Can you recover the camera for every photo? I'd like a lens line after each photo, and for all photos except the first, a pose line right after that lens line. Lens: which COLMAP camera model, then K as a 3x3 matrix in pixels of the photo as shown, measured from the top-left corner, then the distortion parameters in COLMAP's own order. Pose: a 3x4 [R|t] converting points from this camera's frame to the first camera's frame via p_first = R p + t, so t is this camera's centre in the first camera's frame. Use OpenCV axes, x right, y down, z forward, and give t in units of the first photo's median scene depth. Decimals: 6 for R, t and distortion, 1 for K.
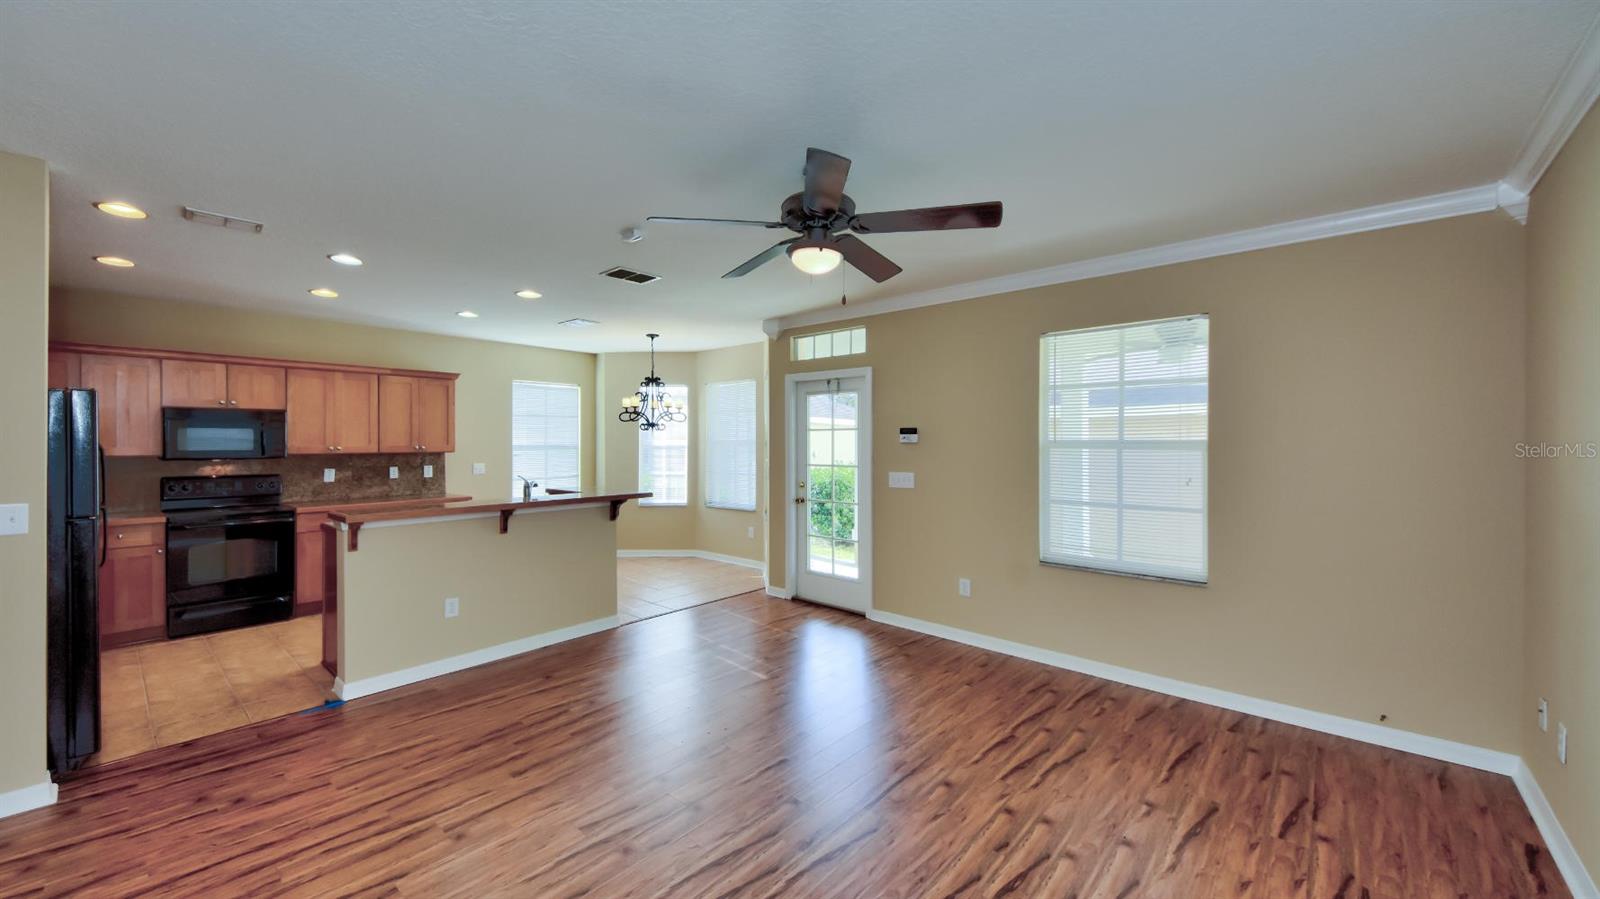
lens RADIAL K [[605.0, 0, 772.1], [0, 605.0, 436.1], [0, 0, 1]] dist [-0.004824, -0.001633]
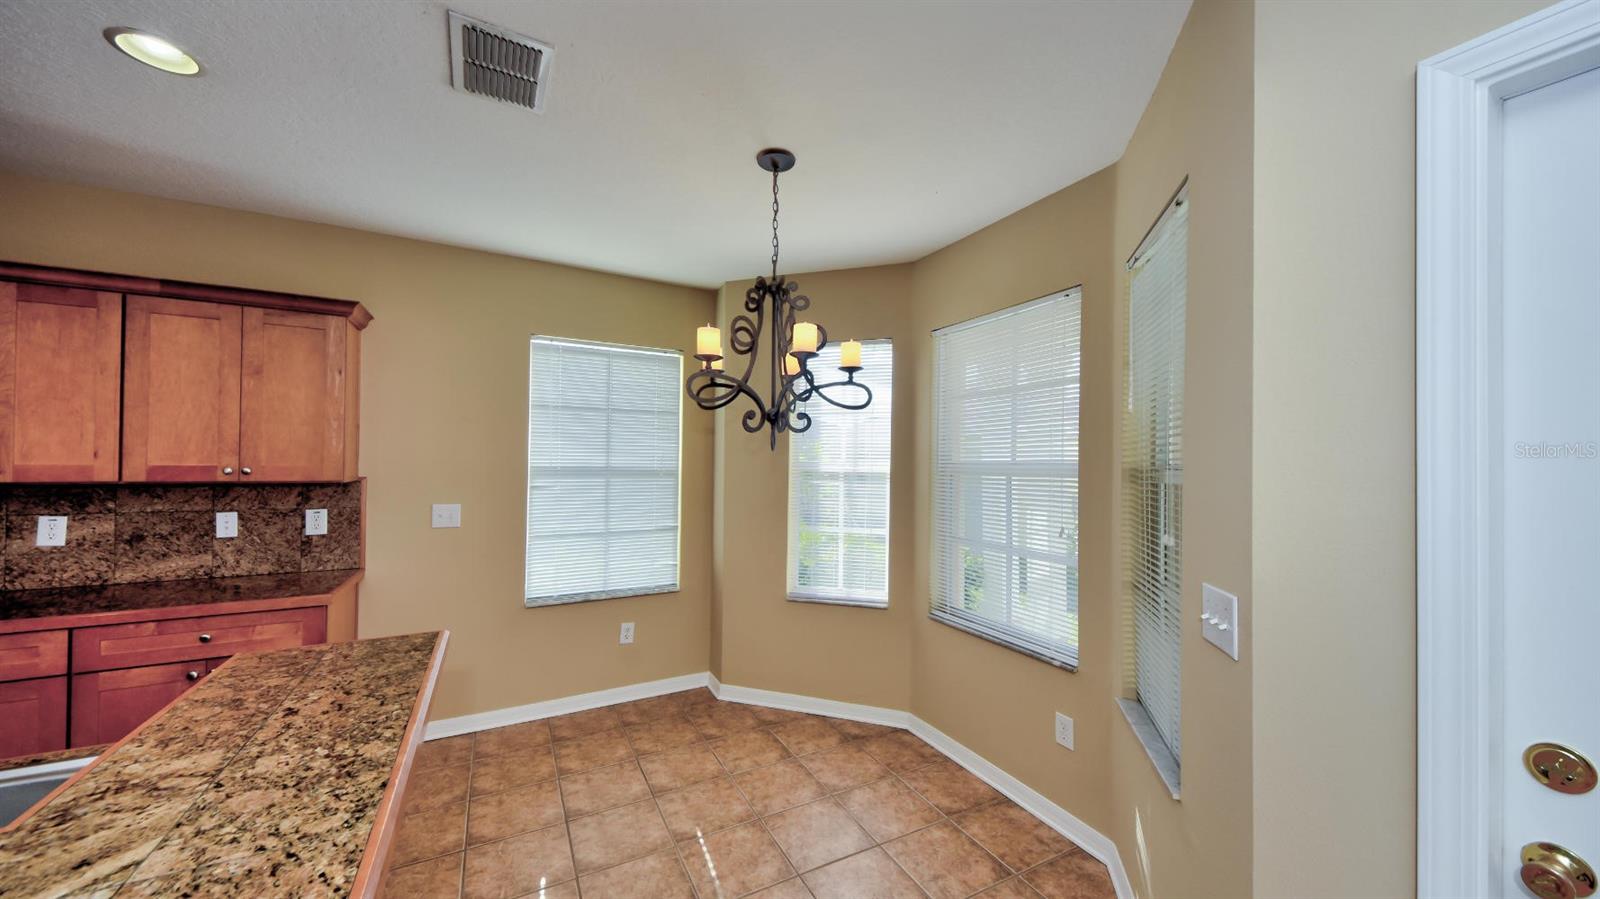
lens RADIAL K [[569.2, 0, 797.3], [0, 569.2, 458.4], [0, 0, 1]] dist [0.012275, -0.003552]
pose [[0.938150, 0.010180, -0.346080, -0.085012], [-0.009826, 0.999948, 0.002776, 0.005910], [0.346090, 0.000797, 0.938201, 0.844961]]
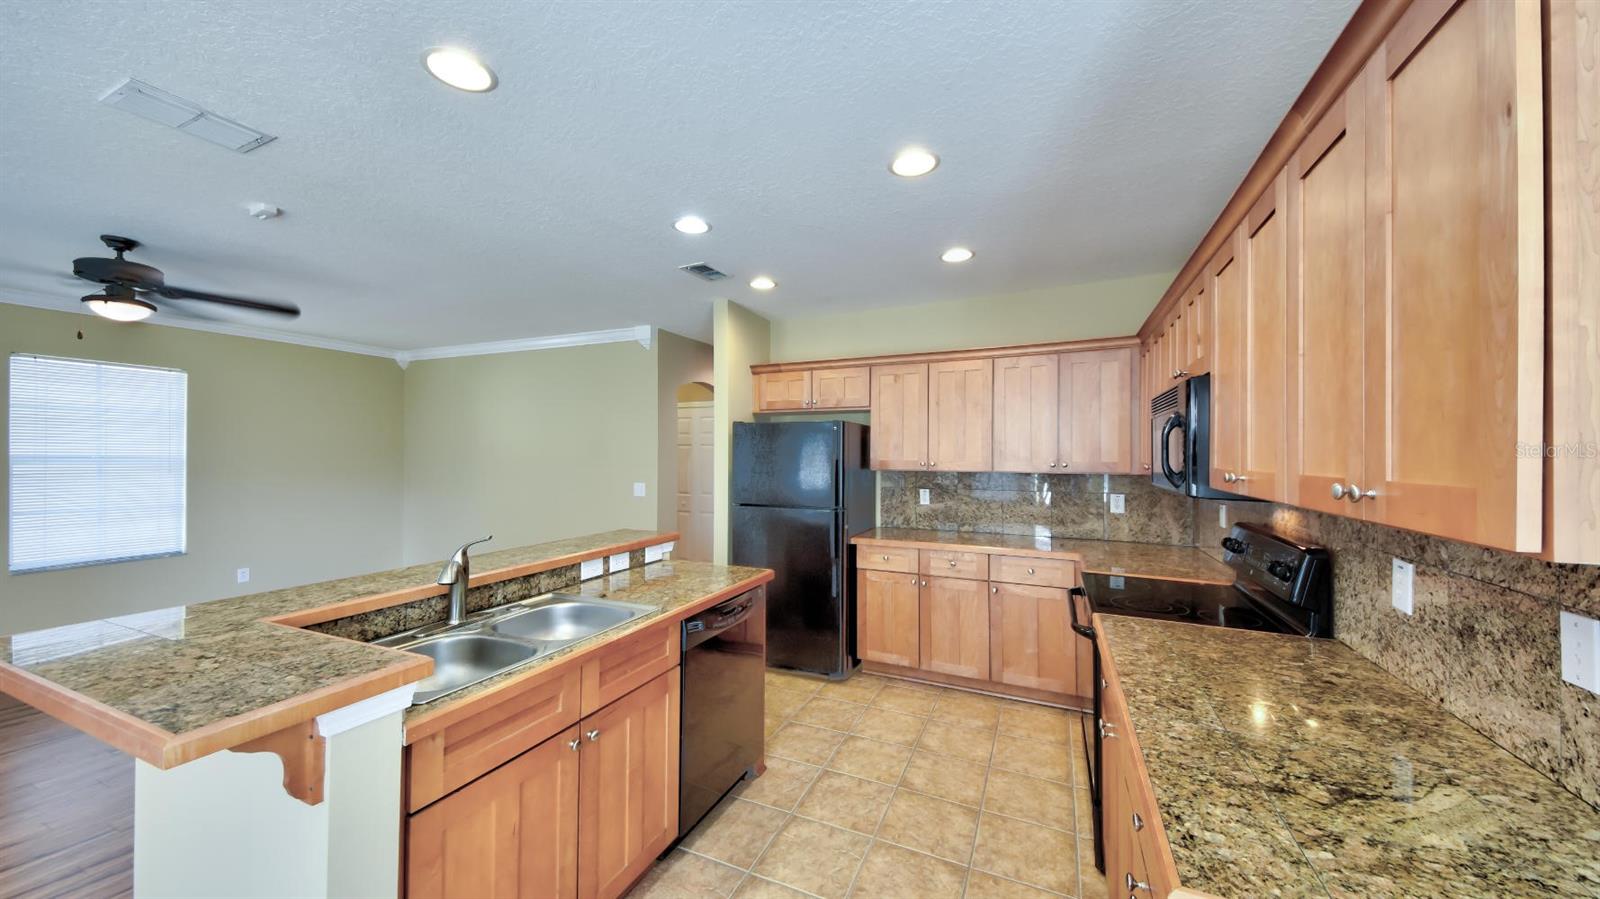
lens RADIAL K [[569.2, 0, 813.5], [0, 569.2, 437.3], [0, 0, 1]] dist [0.012275, -0.003552]
pose [[-0.950598, -0.008309, -0.310312, -0.436006], [0.003299, 0.999315, -0.036865, 0.009164], [0.310406, -0.036068, -0.949920, 1.233957]]
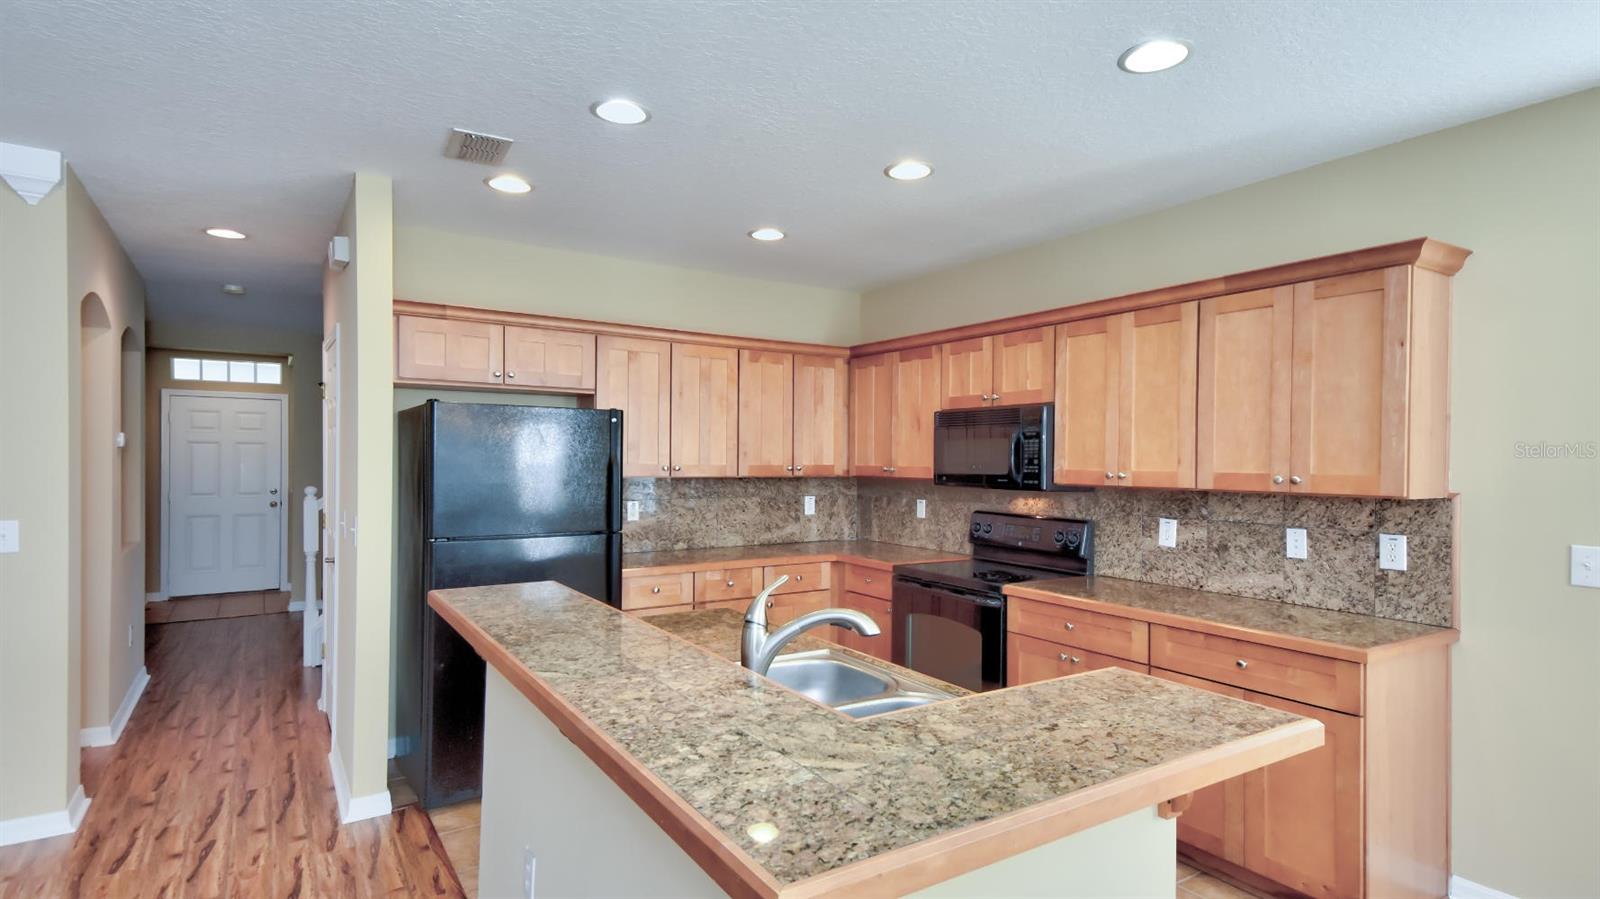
lens RADIAL K [[806.4, 0, 802.0], [0, 806.4, 460.6], [0, 0, 1]] dist [0.035911, -0.007115]
pose [[-0.261627, 0.002421, -0.965166, -0.044852], [-0.000312, 0.999997, 0.002593, 0.007202], [0.965169, 0.000979, -0.261626, 0.945329]]
